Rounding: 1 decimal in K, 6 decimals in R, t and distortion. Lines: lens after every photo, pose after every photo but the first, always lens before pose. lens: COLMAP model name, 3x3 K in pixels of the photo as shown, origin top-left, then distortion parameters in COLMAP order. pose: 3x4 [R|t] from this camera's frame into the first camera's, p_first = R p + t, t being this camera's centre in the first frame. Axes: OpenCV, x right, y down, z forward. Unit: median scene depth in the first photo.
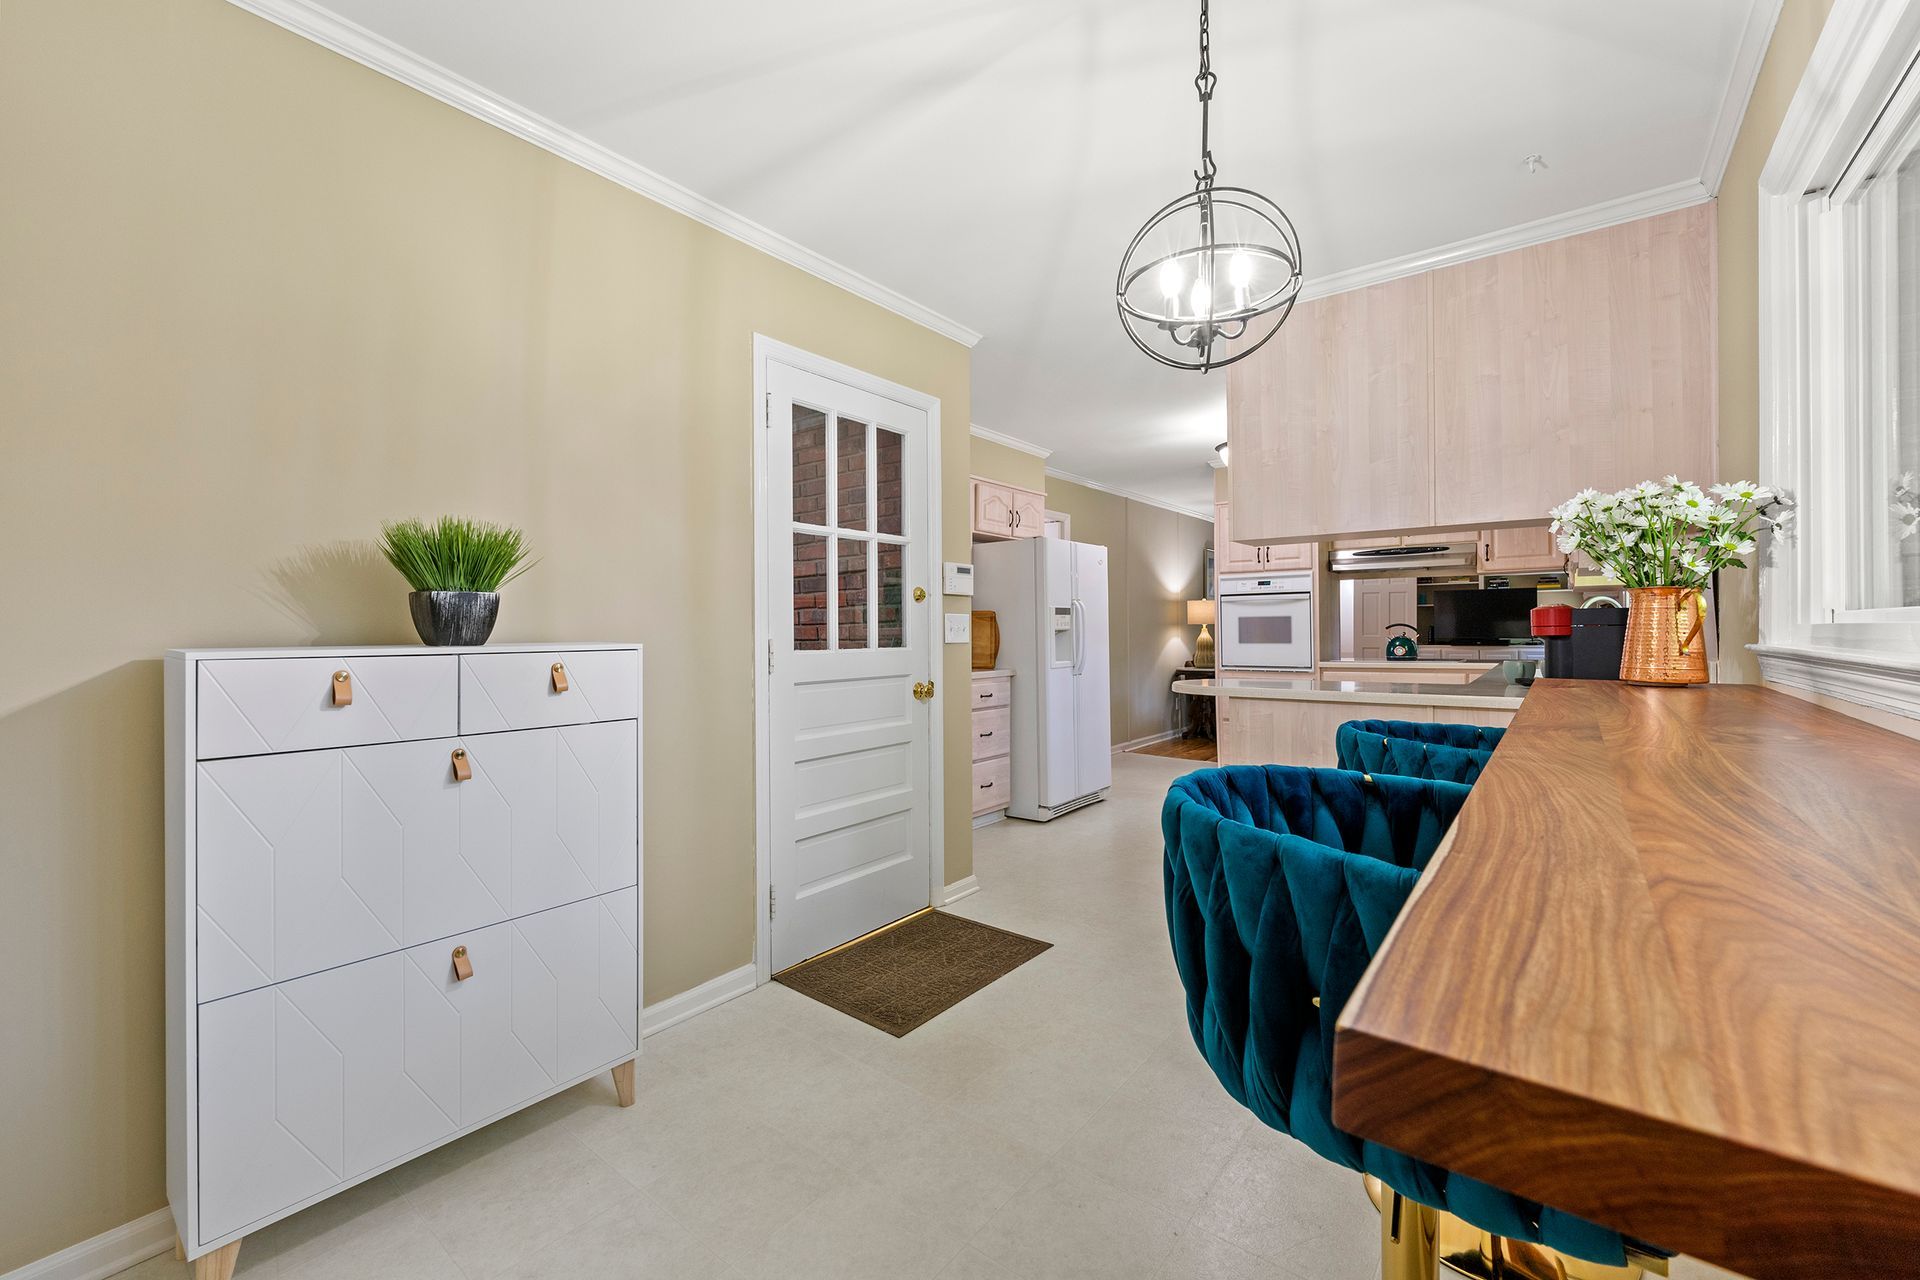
lens RADIAL K [[773.3, 0, 952.4], [0, 773.3, 633.9], [0, 0, 1]] dist [-0.001951, -0.000248]
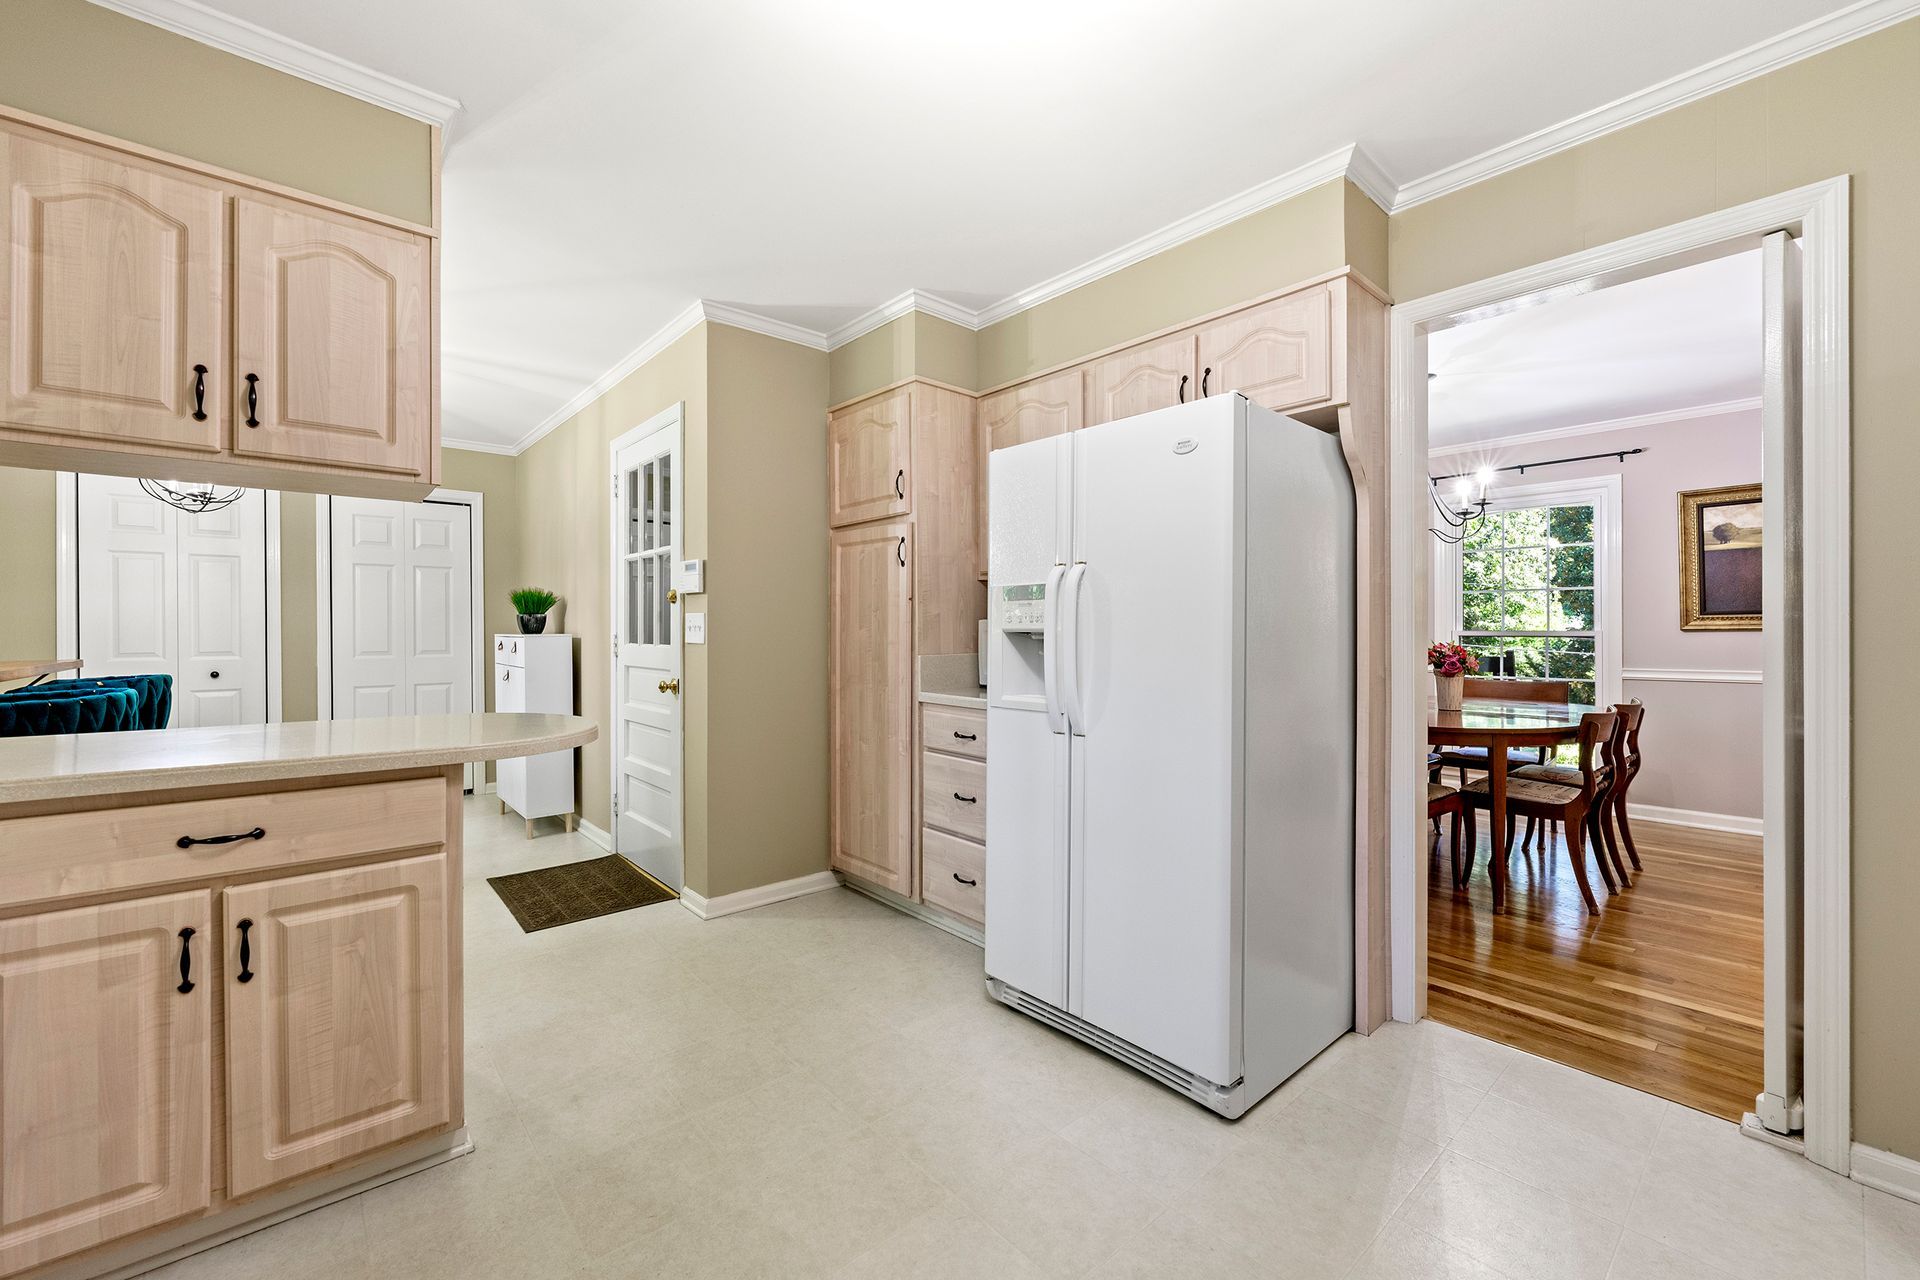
lens RADIAL K [[773.3, 0, 956.7], [0, 773.3, 636.1], [0, 0, 1]] dist [-0.001951, -0.000248]
pose [[-0.180715, 0.013771, -0.983439, 0.661866], [-0.004293, 0.999881, 0.014790, -0.009752], [0.983526, 0.006894, -0.180634, 1.114178]]
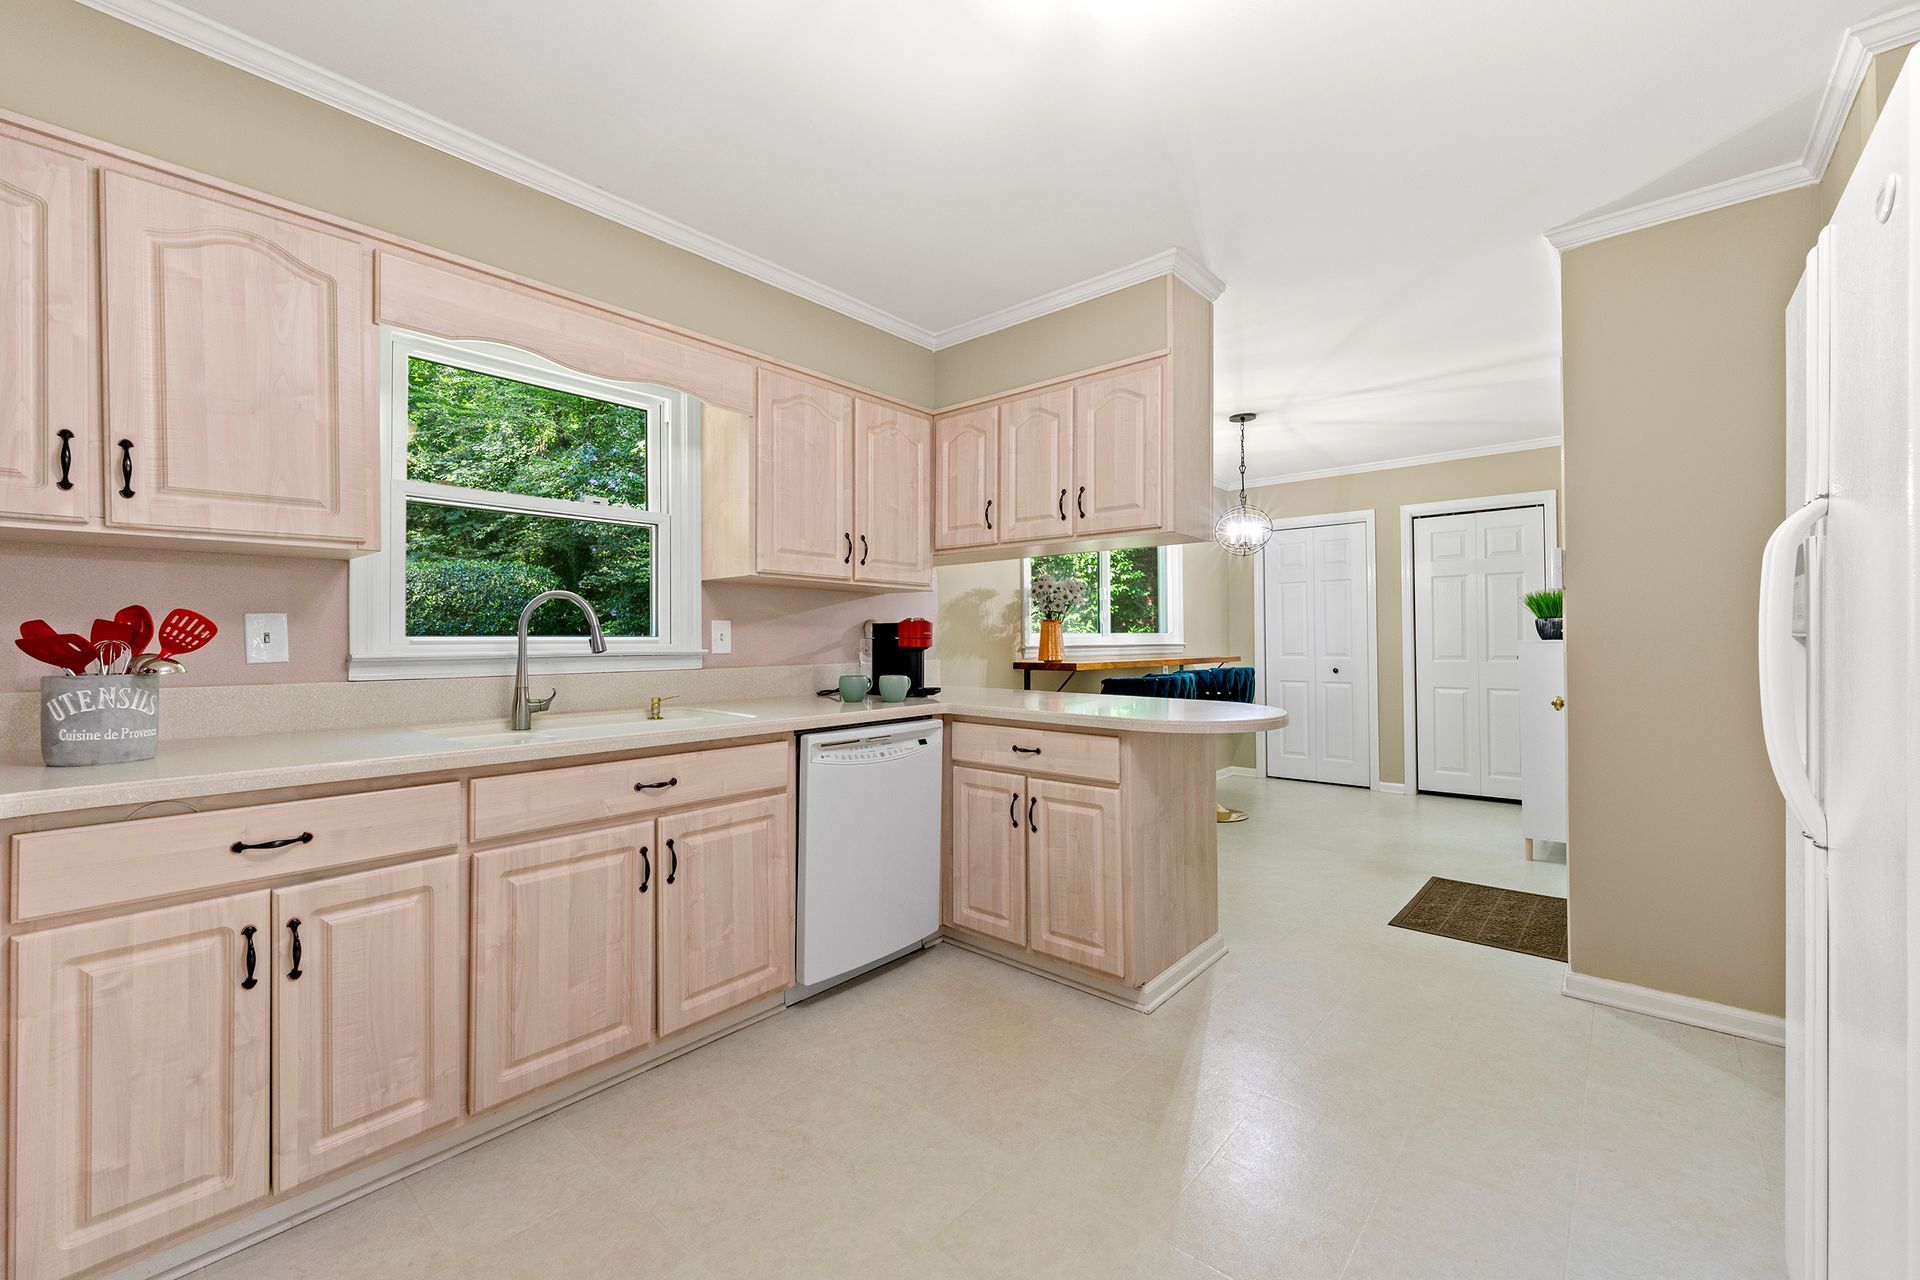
lens RADIAL K [[773.3, 0, 957.7], [0, 773.3, 638.2], [0, 0, 1]] dist [-0.001951, -0.000248]
pose [[-0.998696, 0.010512, 0.049963, 0.426922], [0.010734, 0.999934, 0.004163, -0.008833], [-0.049916, 0.004694, -0.998742, 1.351034]]
